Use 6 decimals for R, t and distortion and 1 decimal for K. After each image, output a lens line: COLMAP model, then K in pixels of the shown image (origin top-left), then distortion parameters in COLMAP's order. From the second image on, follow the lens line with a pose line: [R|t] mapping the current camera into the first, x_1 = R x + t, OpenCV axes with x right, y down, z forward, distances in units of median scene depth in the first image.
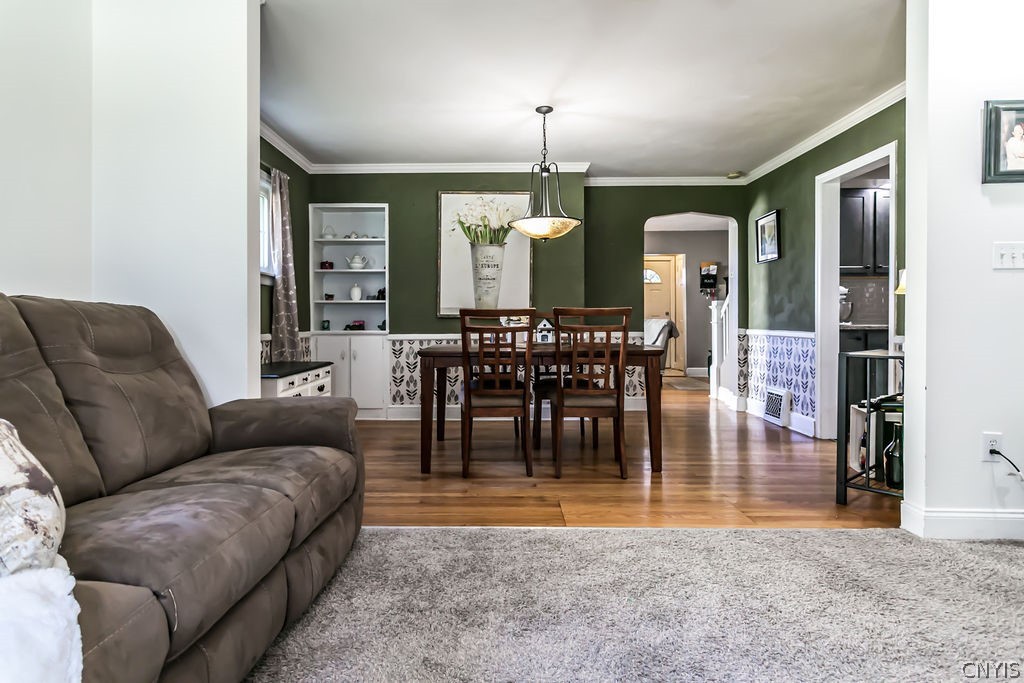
lens RADIAL K [[568.7, 0, 510.7], [0, 568.7, 312.9], [0, 0, 1]] dist [0.000986, 0.001177]
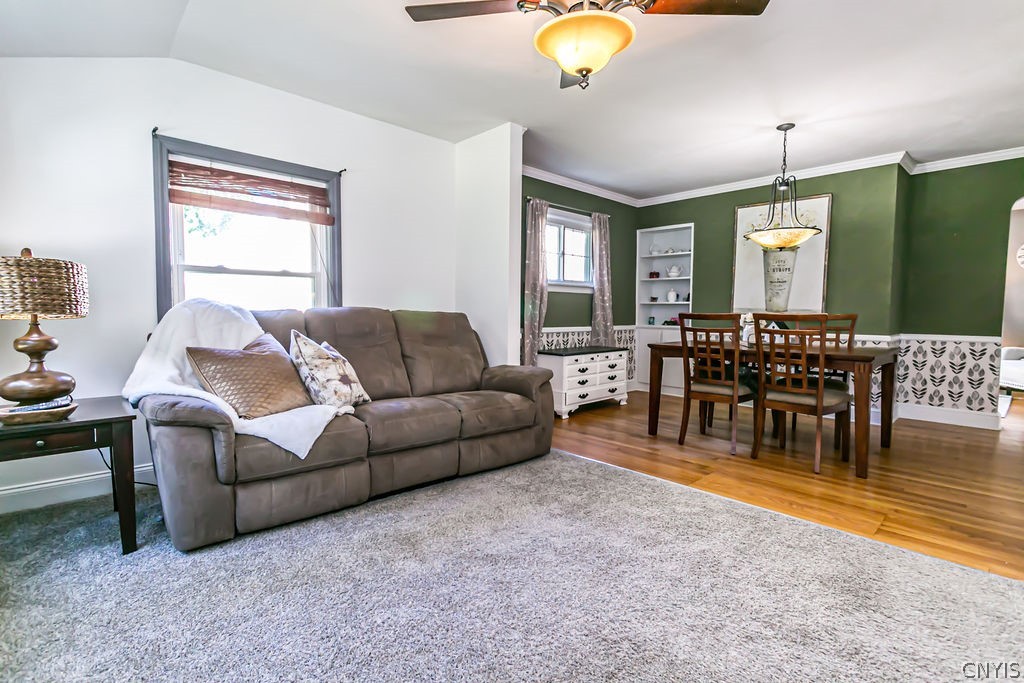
lens RADIAL K [[491.3, 0, 511.5], [0, 491.3, 326.2], [0, 0, 1]] dist [-0.000734, 0.000102]
pose [[0.688488, 0.030081, -0.724623, 0.390791], [0.001472, 0.999079, 0.042874, -0.021224], [0.725246, -0.030585, 0.687810, -0.026722]]
